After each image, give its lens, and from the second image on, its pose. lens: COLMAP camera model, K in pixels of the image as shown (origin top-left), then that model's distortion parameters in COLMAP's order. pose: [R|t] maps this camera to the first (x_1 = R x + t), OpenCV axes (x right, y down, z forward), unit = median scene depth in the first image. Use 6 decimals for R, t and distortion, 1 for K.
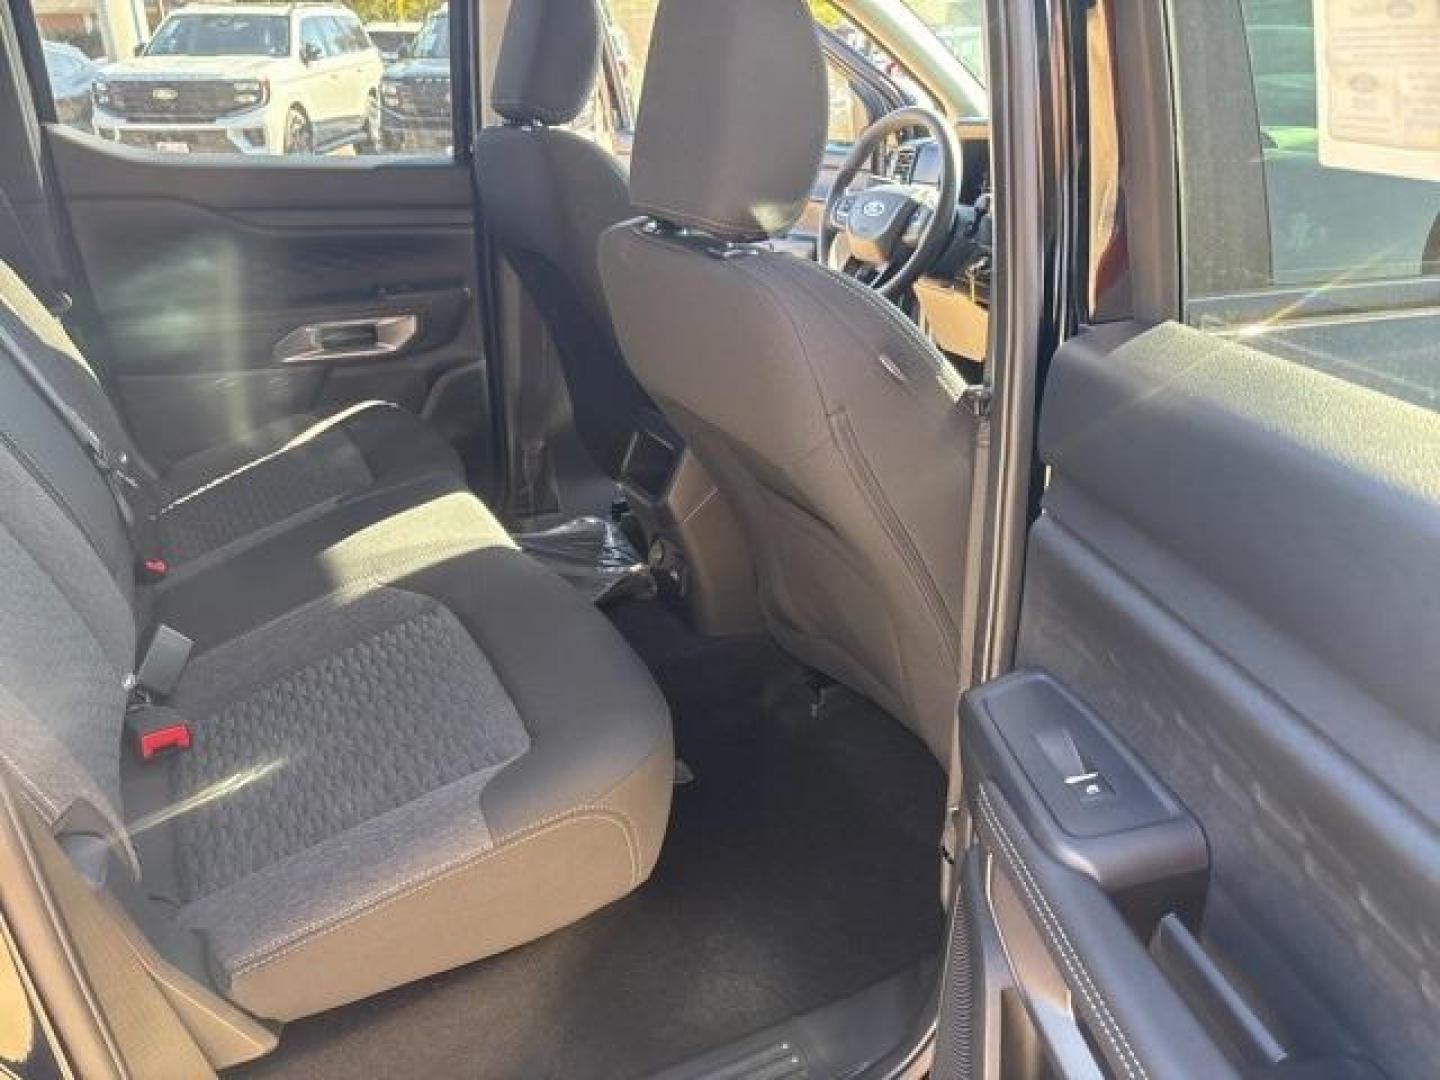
lens RADIAL K [[1103.3, 0, 720.5], [0, 1103.3, 570.2], [0, 0, 1]] dist [0.041054, -0.014361]
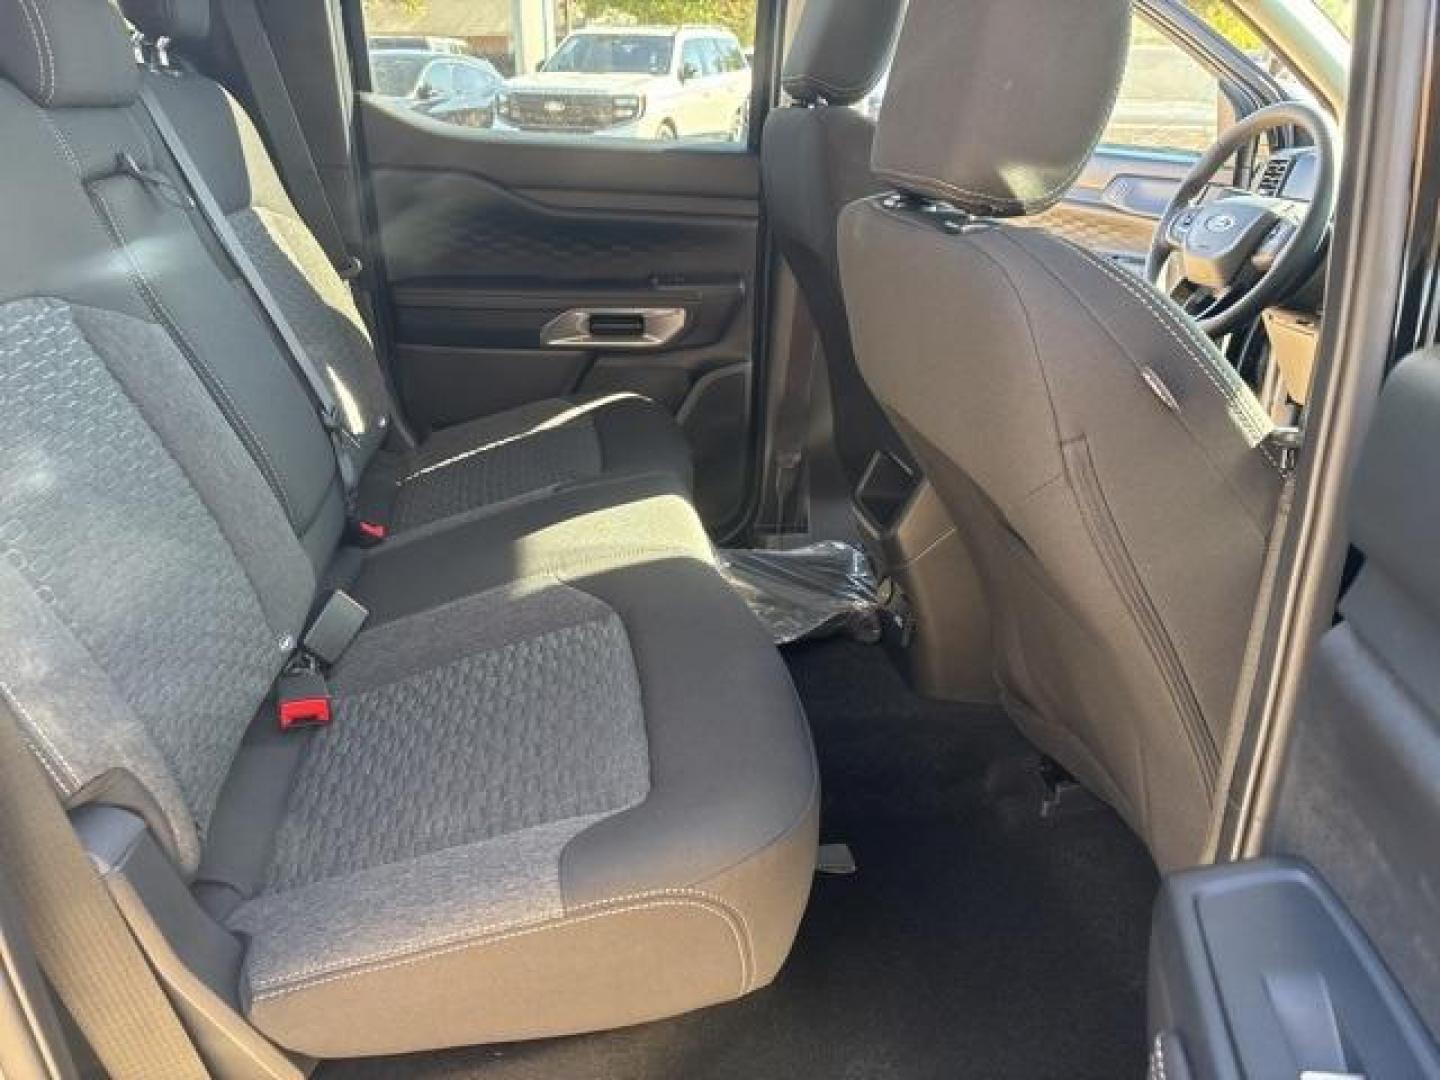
lens RADIAL K [[1103.3, 0, 720.5], [0, 1103.3, 570.2], [0, 0, 1]] dist [0.041054, -0.014361]
pose [[0.952711, 0.142770, -0.268250, 0.049363], [-0.148912, 0.988847, -0.002581, -0.010792], [0.264890, 0.042405, 0.963346, 0.119404]]
